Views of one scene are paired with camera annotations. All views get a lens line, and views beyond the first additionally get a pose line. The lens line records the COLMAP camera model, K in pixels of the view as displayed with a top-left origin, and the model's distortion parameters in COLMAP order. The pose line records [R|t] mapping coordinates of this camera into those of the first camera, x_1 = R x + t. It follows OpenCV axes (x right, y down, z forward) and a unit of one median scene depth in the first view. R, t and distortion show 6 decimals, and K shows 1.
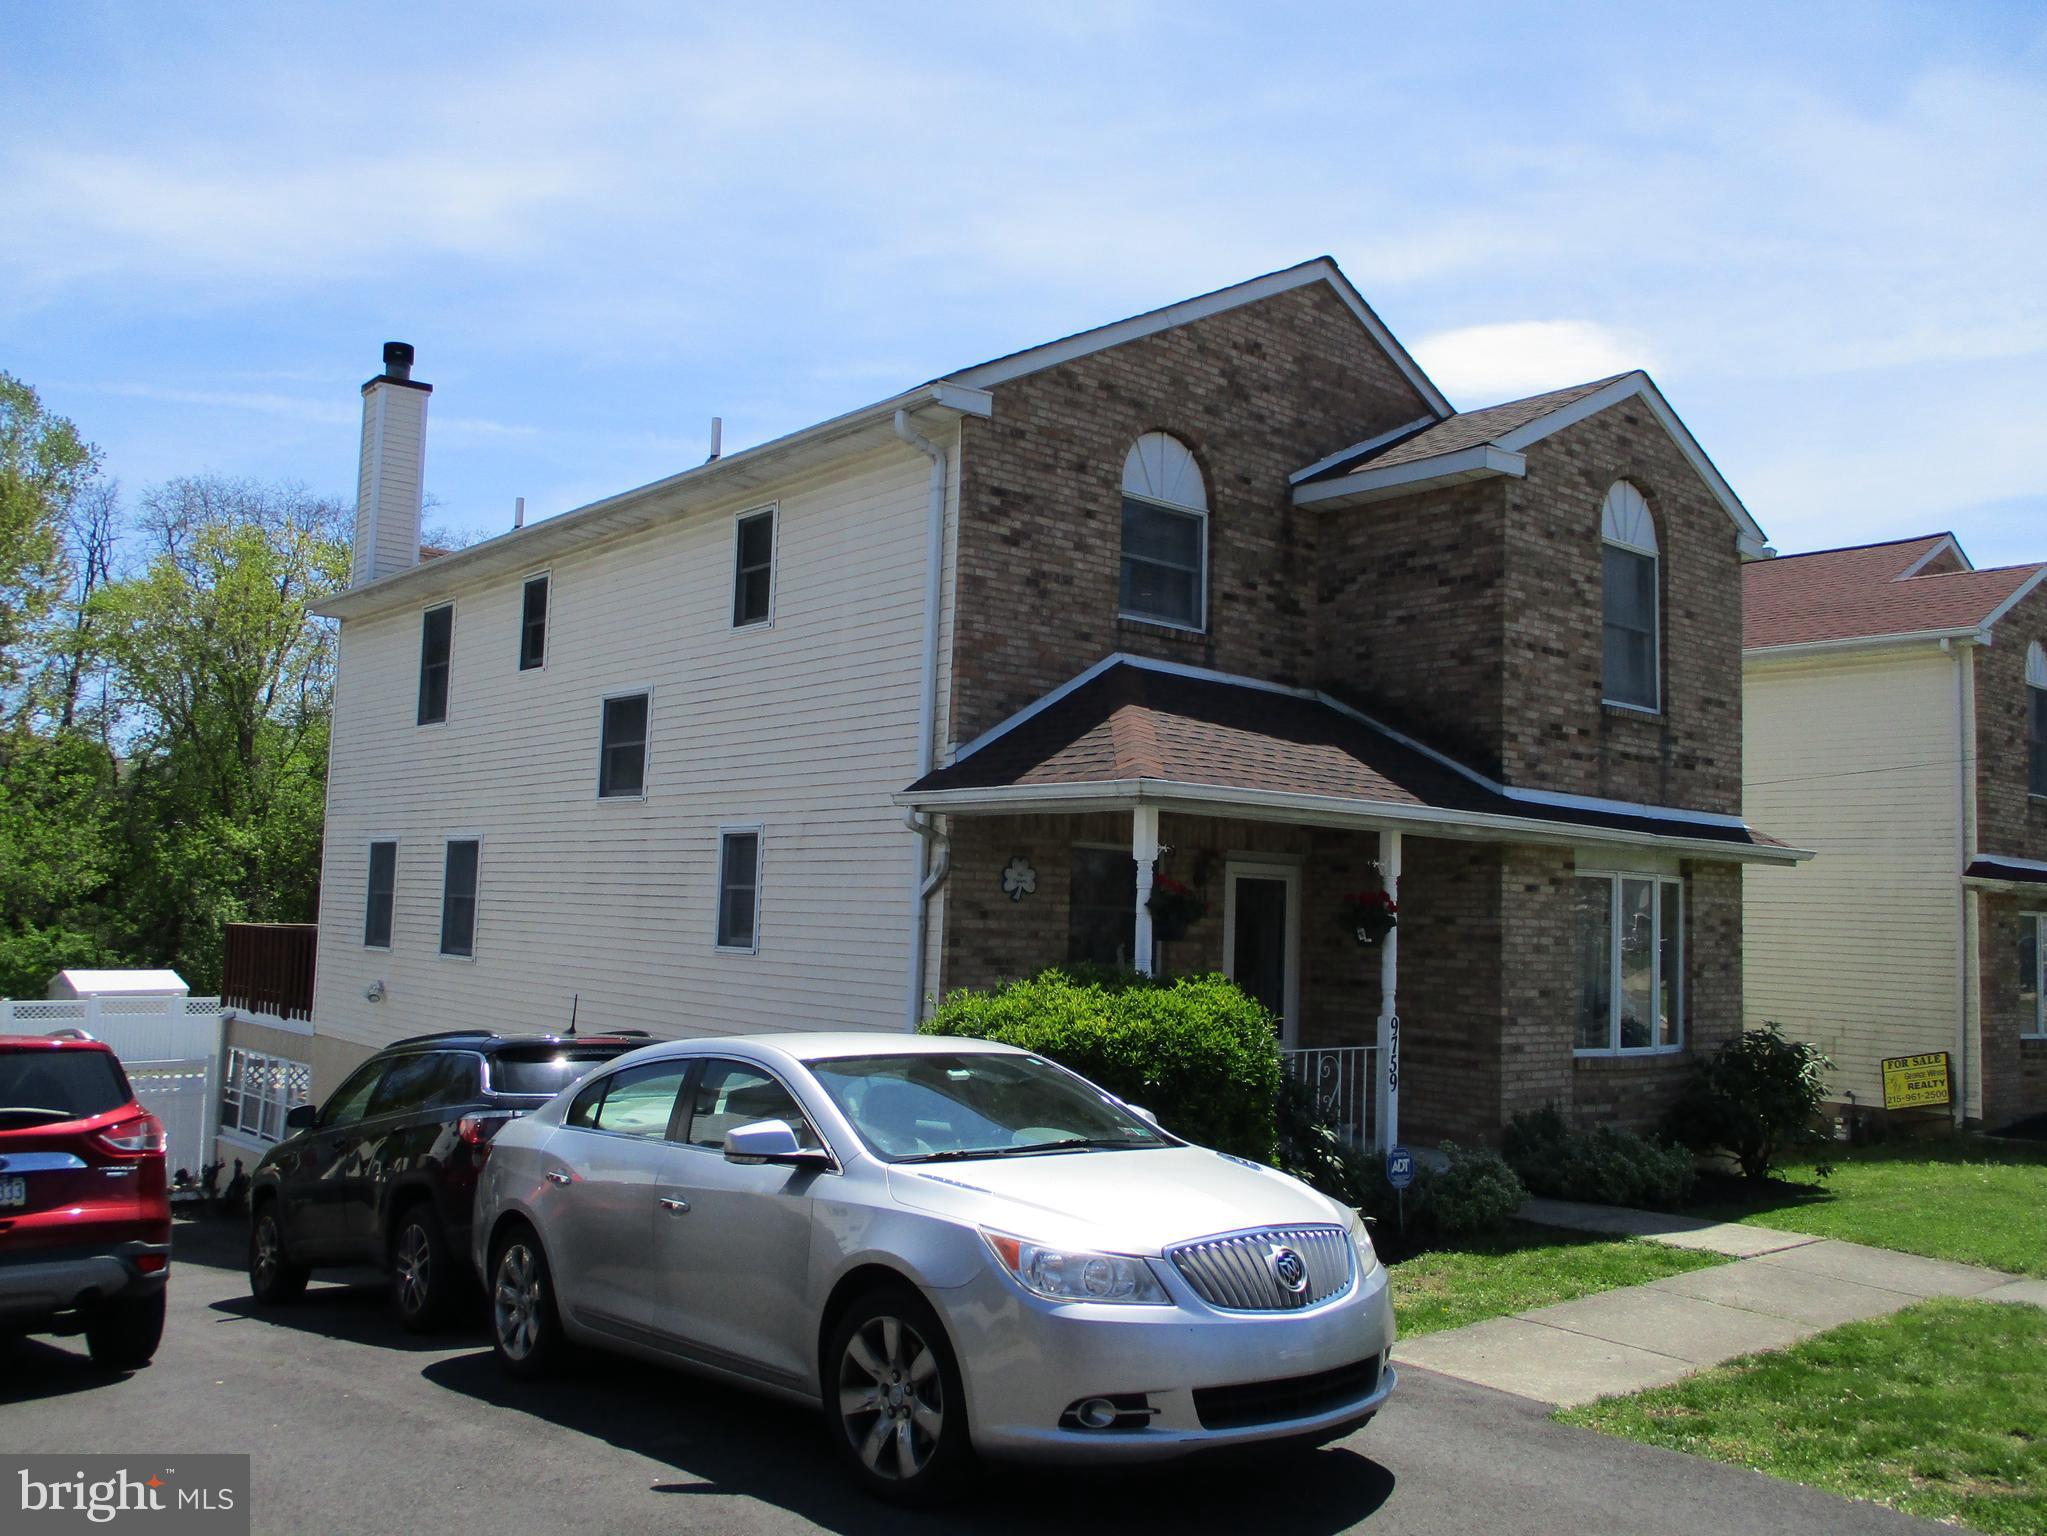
lens RADIAL K [[1703.8, 0, 1028.0], [0, 1703.8, 724.7], [0, 0, 1]] dist [-0.037922, 0.024866]
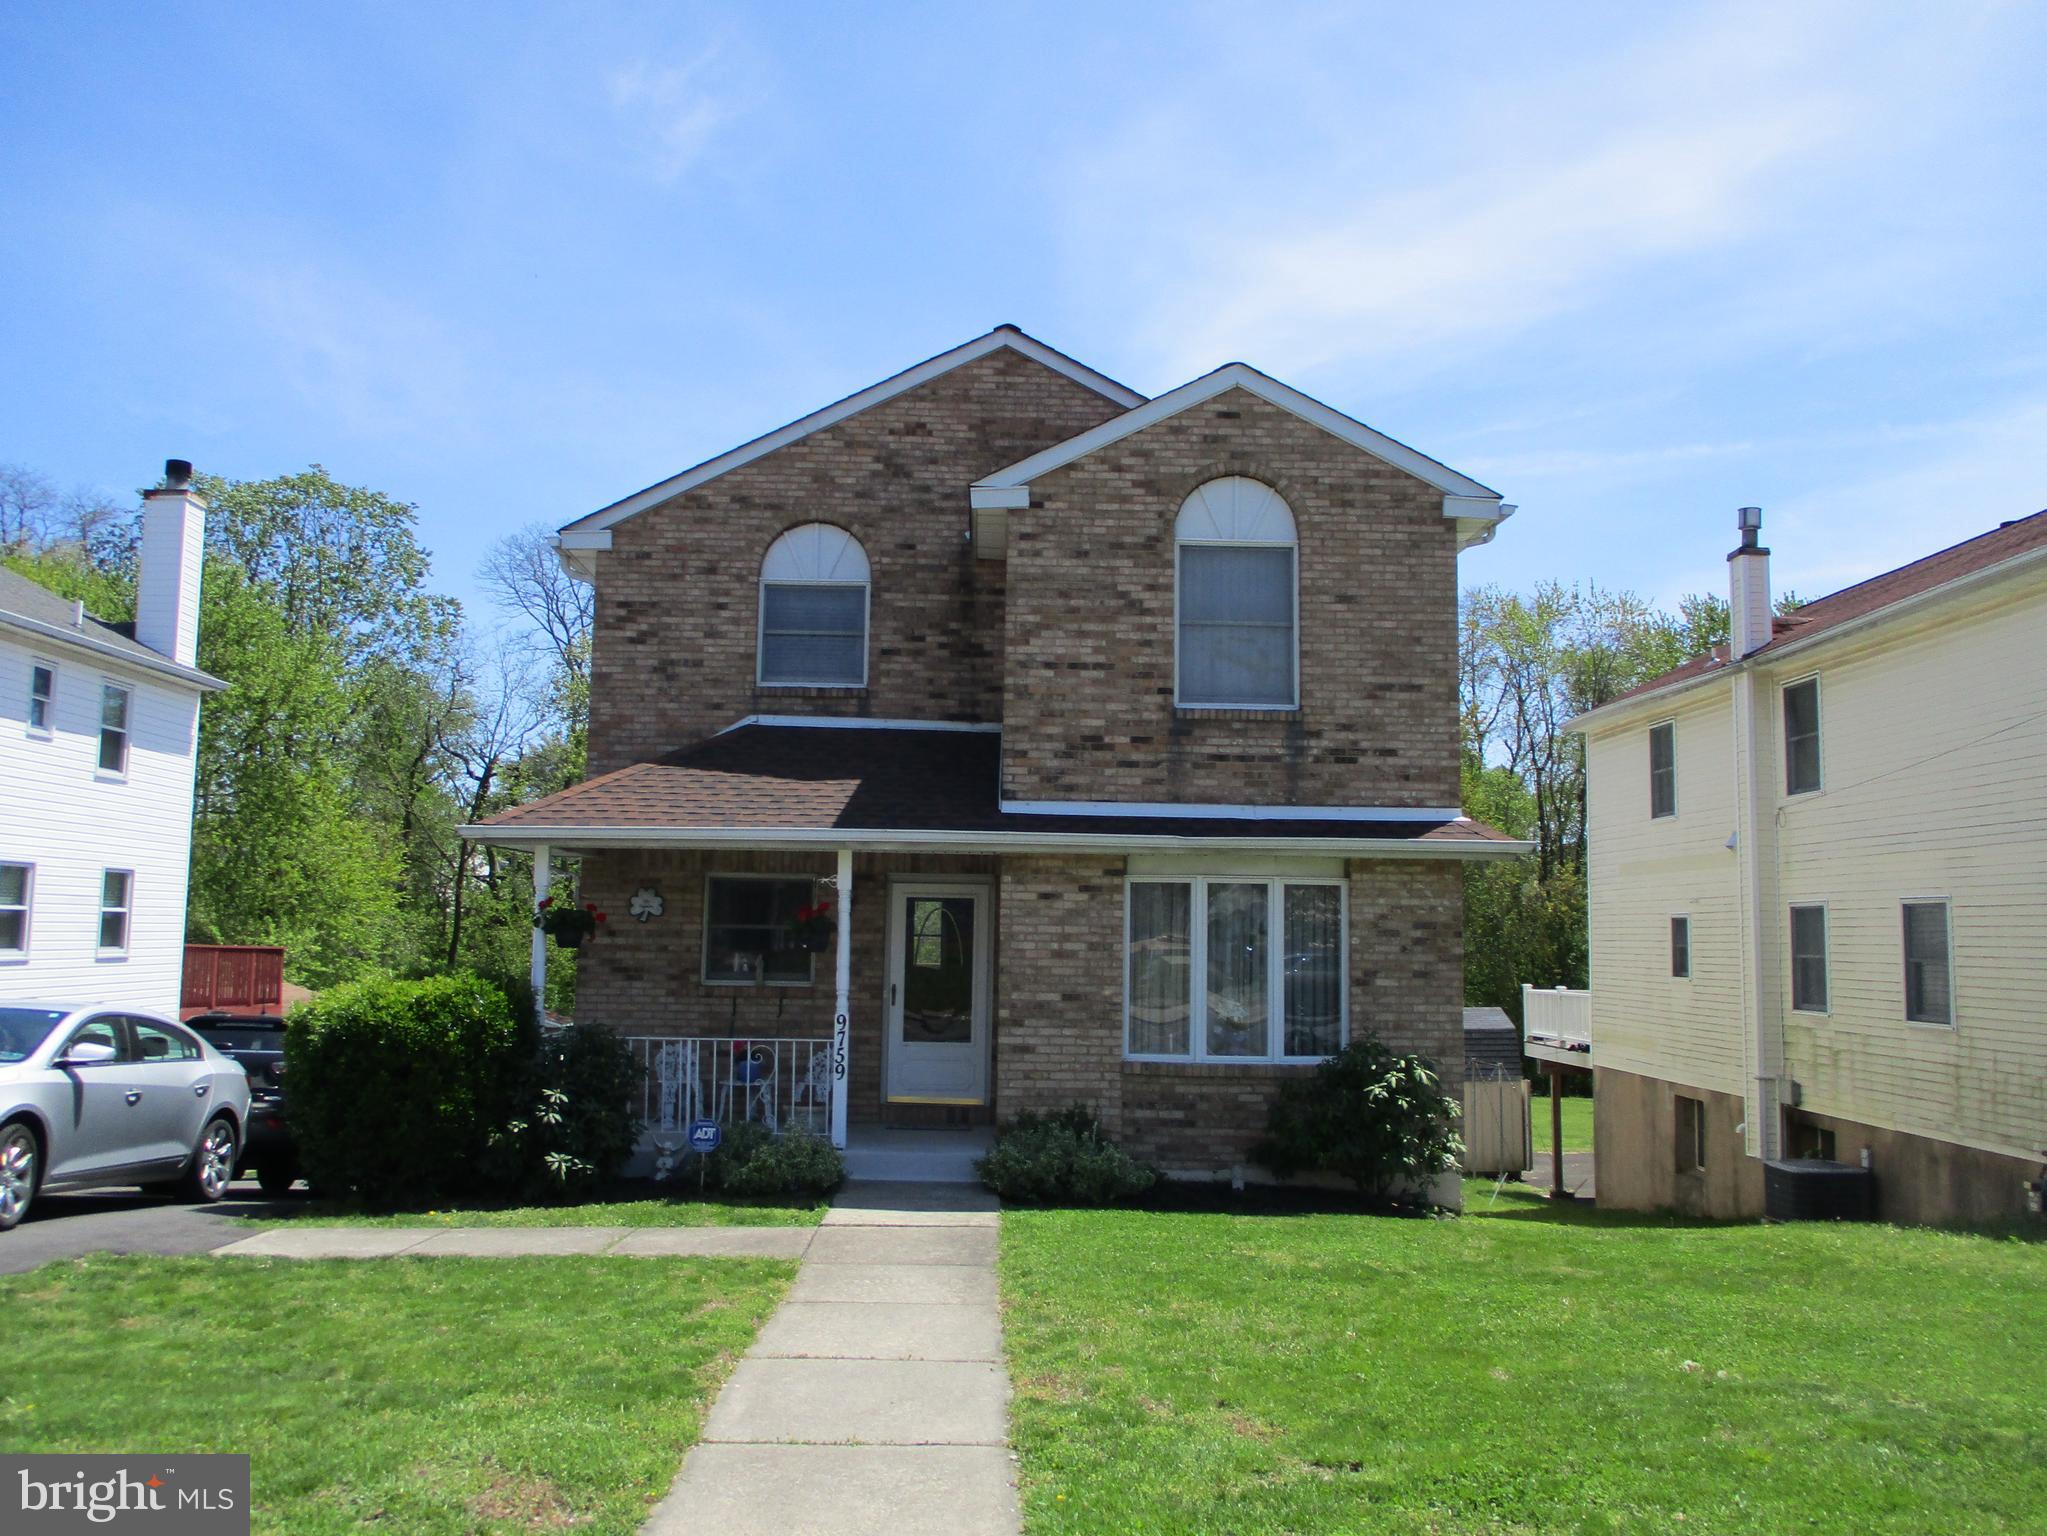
lens RADIAL K [[1703.8, 0, 1028.0], [0, 1703.8, 724.7], [0, 0, 1]] dist [-0.037922, 0.024866]
pose [[0.779072, -0.103998, -0.618248, 0.918636], [0.083063, 0.994574, -0.062631, 0.054411], [0.621407, -0.002560, 0.783484, 0.166601]]
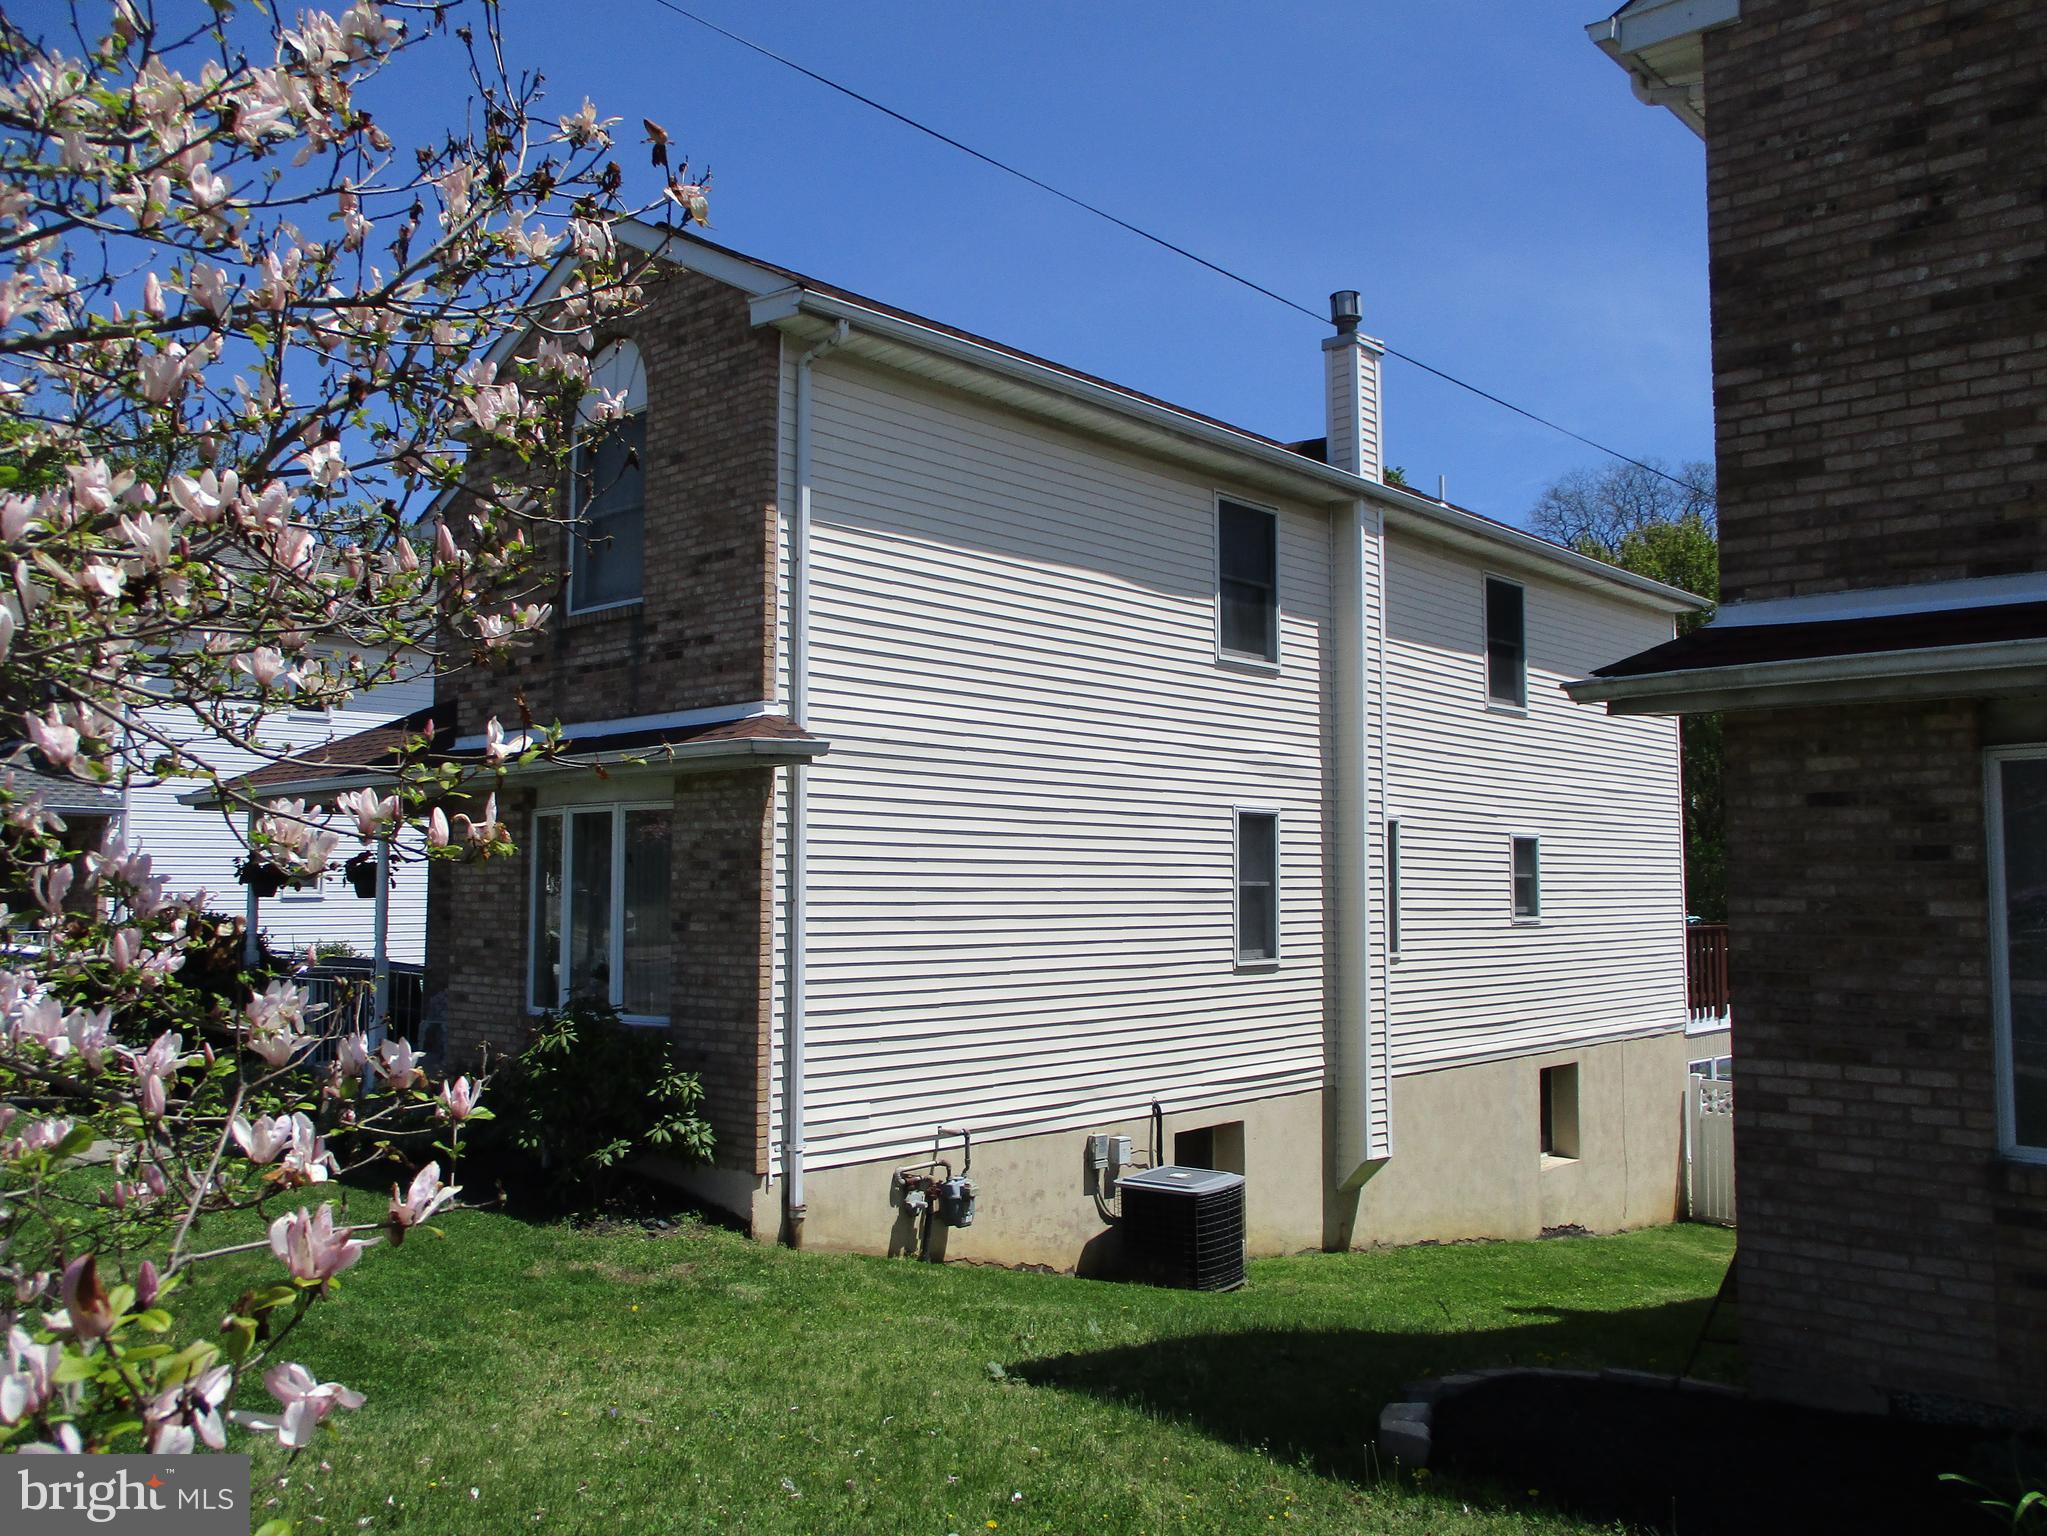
lens RADIAL K [[1703.8, 0, 1028.0], [0, 1703.8, 724.7], [0, 0, 1]] dist [-0.037922, 0.024866]
pose [[0.131369, -0.133838, -0.982257, 1.273412], [0.117472, 0.985965, -0.118632, 0.181501], [0.984349, -0.099803, 0.145248, 1.143238]]
